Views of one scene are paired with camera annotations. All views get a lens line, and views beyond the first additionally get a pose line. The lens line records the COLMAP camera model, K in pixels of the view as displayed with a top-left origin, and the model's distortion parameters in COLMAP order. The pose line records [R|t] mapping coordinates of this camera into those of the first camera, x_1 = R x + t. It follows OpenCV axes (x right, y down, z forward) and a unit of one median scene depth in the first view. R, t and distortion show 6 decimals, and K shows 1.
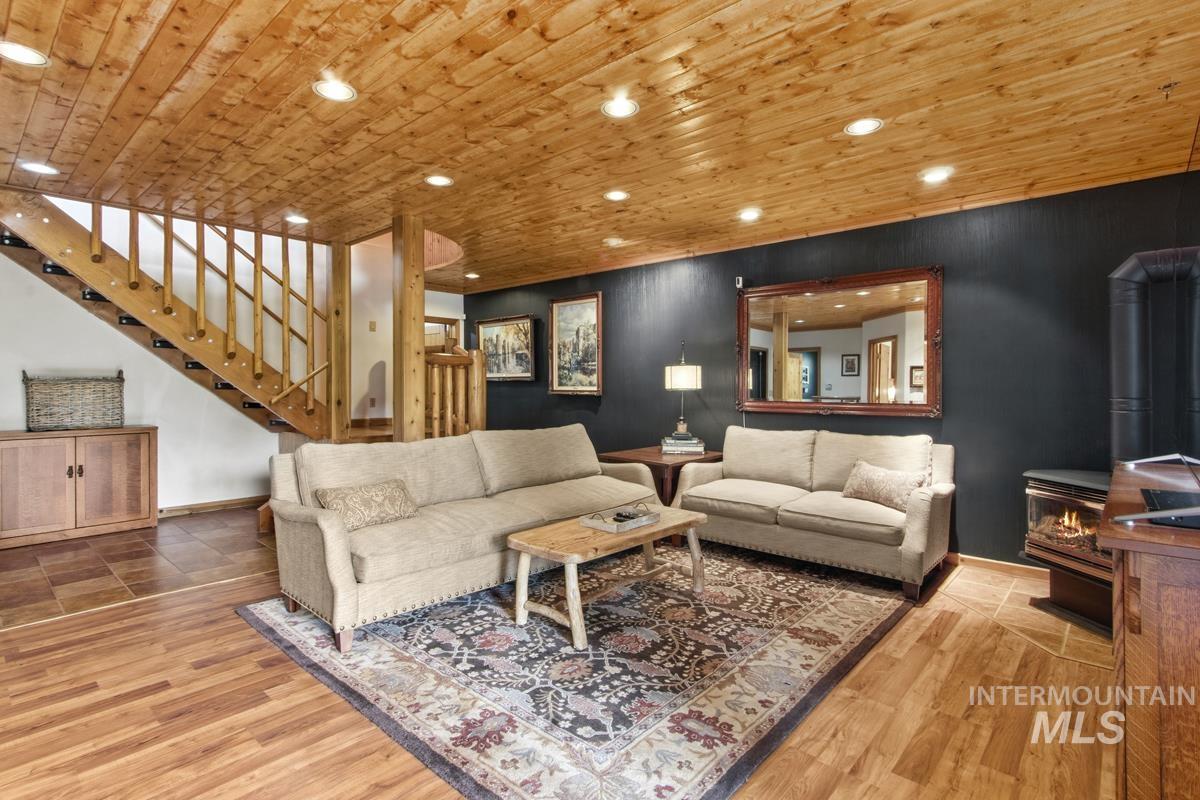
lens RADIAL K [[580.9, 0, 607.4], [0, 580.9, 386.8], [0, 0, 1]] dist [0.005301, 0.000087]
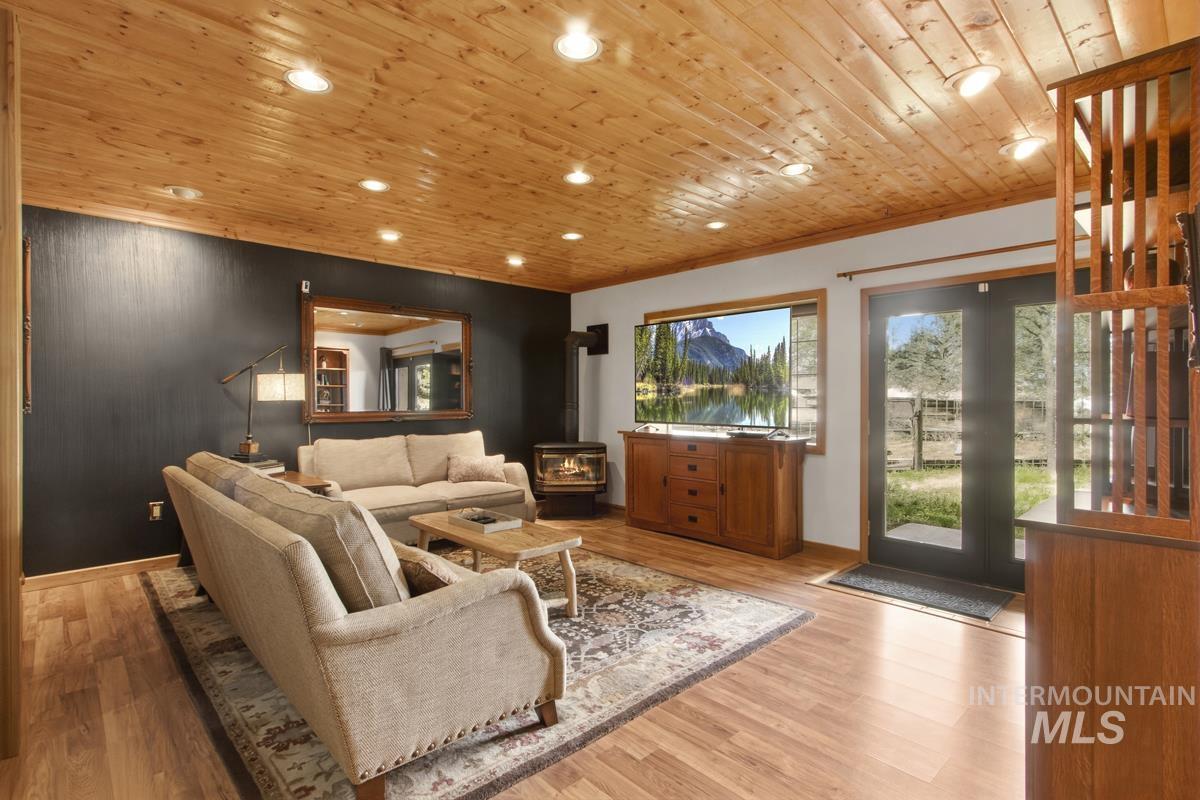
lens RADIAL K [[561.1, 0, 597.1], [0, 561.1, 398.9], [0, 0, 1]] dist [0.003705, -0.000669]
pose [[0.104960, -0.004714, 0.994465, -1.243856], [0.004069, 0.999982, 0.004311, -0.001680], [-0.994468, 0.003594, 0.104977, 0.867818]]
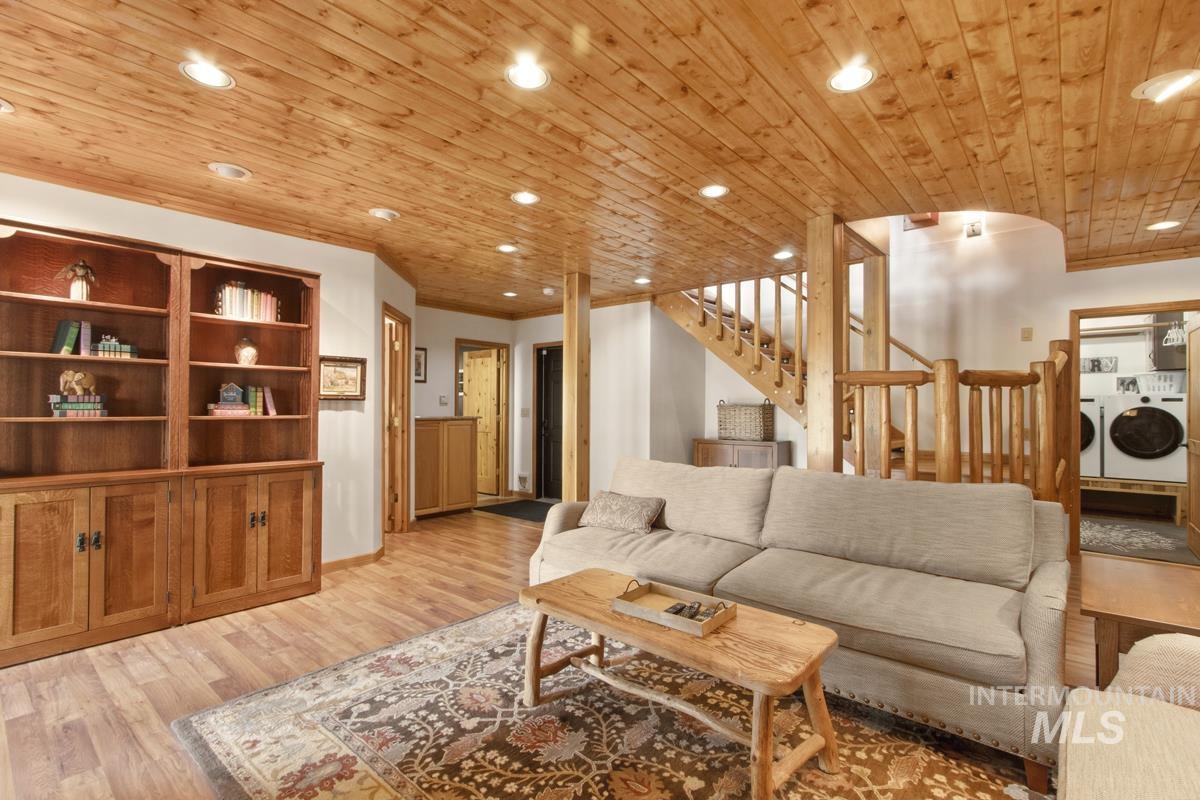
lens RADIAL K [[561.1, 0, 606.3], [0, 561.1, 401.7], [0, 0, 1]] dist [0.003705, -0.000669]
pose [[0.013970, -0.011909, -0.999831, 0.859200], [-0.010092, 0.999876, -0.012050, -0.003718], [0.999851, 0.010258, 0.013848, 1.153460]]
